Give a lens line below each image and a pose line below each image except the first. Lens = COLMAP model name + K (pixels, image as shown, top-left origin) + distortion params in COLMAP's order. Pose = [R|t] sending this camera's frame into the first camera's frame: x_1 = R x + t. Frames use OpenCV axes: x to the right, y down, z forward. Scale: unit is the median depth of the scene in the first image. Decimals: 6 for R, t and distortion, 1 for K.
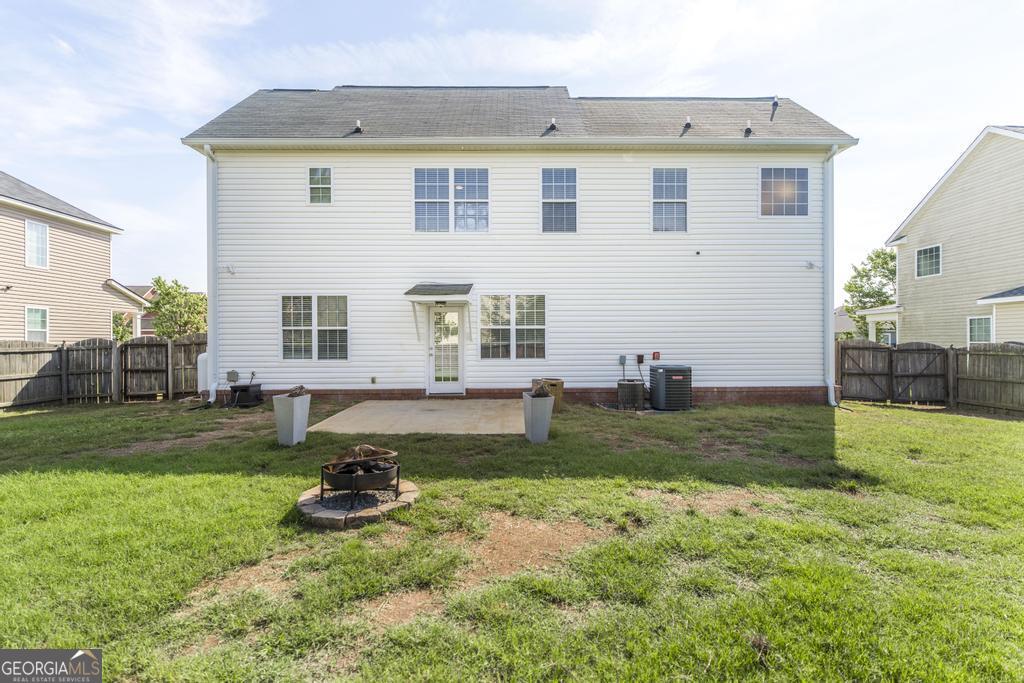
lens RADIAL K [[503.5, 0, 510.3], [0, 503.5, 344.9], [0, 0, 1]] dist [0.004275, -0.001466]
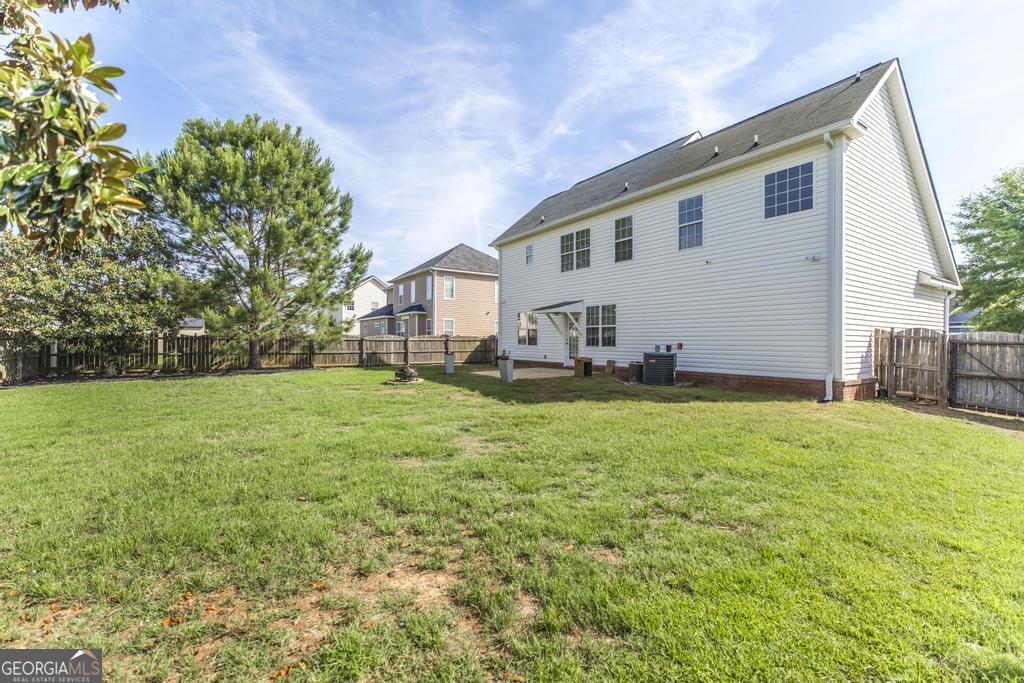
lens RADIAL K [[442.3, 0, 509.7], [0, 442.3, 340.4], [0, 0, 1]] dist [0.013121, 0.000216]
pose [[0.546655, 0.006994, -0.837329, 1.000979], [-0.011085, 0.999938, 0.001115, 0.010099], [0.837285, 0.008672, 0.546698, 0.016342]]
